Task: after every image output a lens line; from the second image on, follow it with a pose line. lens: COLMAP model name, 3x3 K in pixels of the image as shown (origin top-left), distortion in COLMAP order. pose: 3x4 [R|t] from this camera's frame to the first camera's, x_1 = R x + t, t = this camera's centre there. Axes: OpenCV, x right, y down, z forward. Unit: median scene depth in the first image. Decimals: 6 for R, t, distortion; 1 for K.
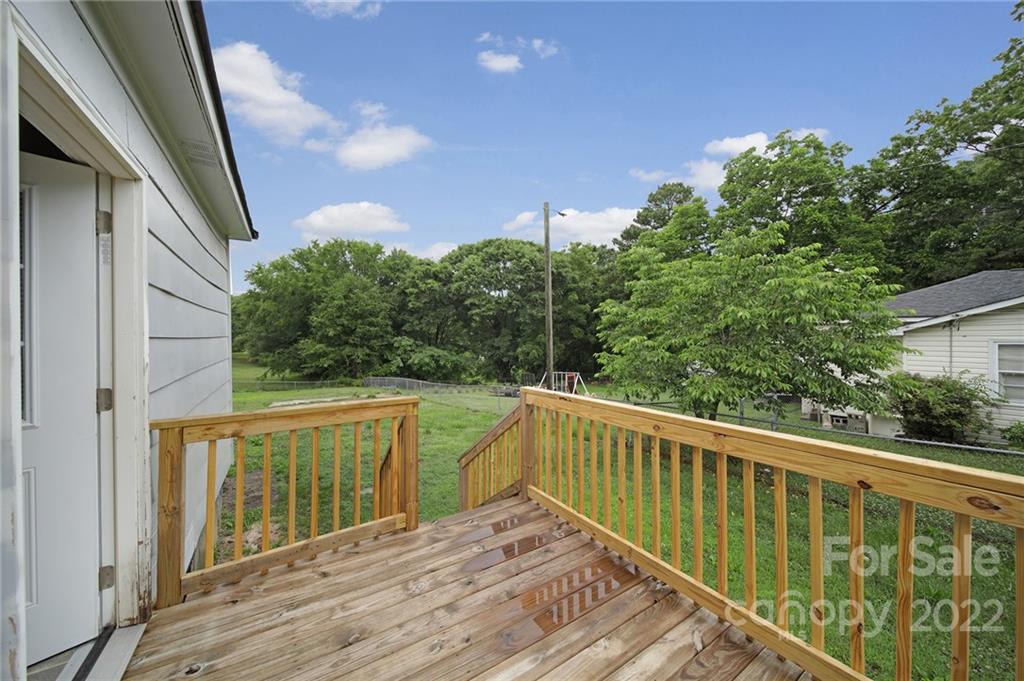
lens RADIAL K [[357.1, 0, 513.8], [0, 357.1, 335.4], [0, 0, 1]] dist [-0.004487, -0.000050]
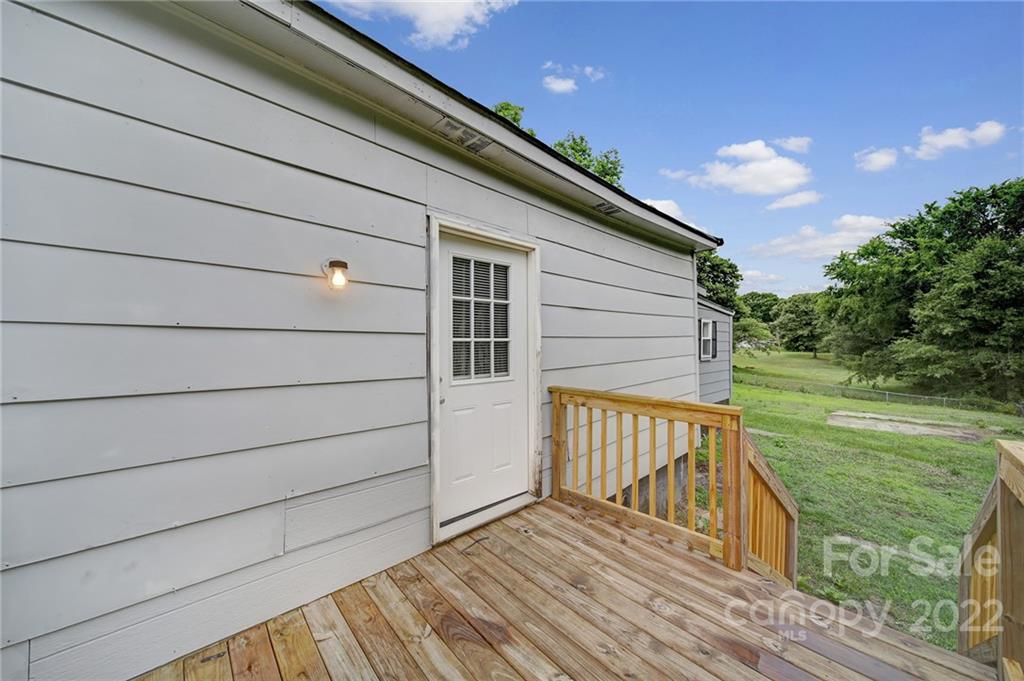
lens RADIAL K [[357.1, 0, 510.2], [0, 357.1, 340.6], [0, 0, 1]] dist [-0.004487, -0.000050]
pose [[0.171387, 0.001796, -0.985202, 0.030590], [0.011790, 0.999923, 0.003874, 0.000617], [0.985133, -0.012280, 0.171353, 0.025087]]
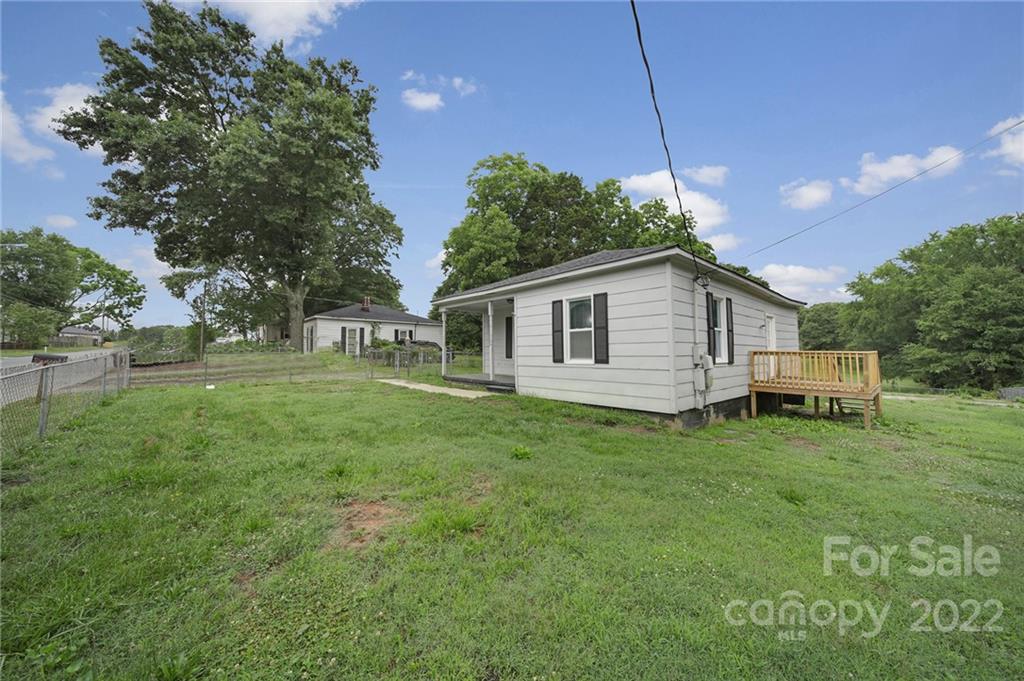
lens RADIAL K [[357.1, 0, 513.6], [0, 357.1, 342.5], [0, 0, 1]] dist [-0.004487, -0.000050]
pose [[0.142363, -0.023932, -0.989525, 0.236120], [0.020189, 0.999570, -0.021271, 0.004875], [0.989609, -0.016950, 0.142785, -0.234800]]
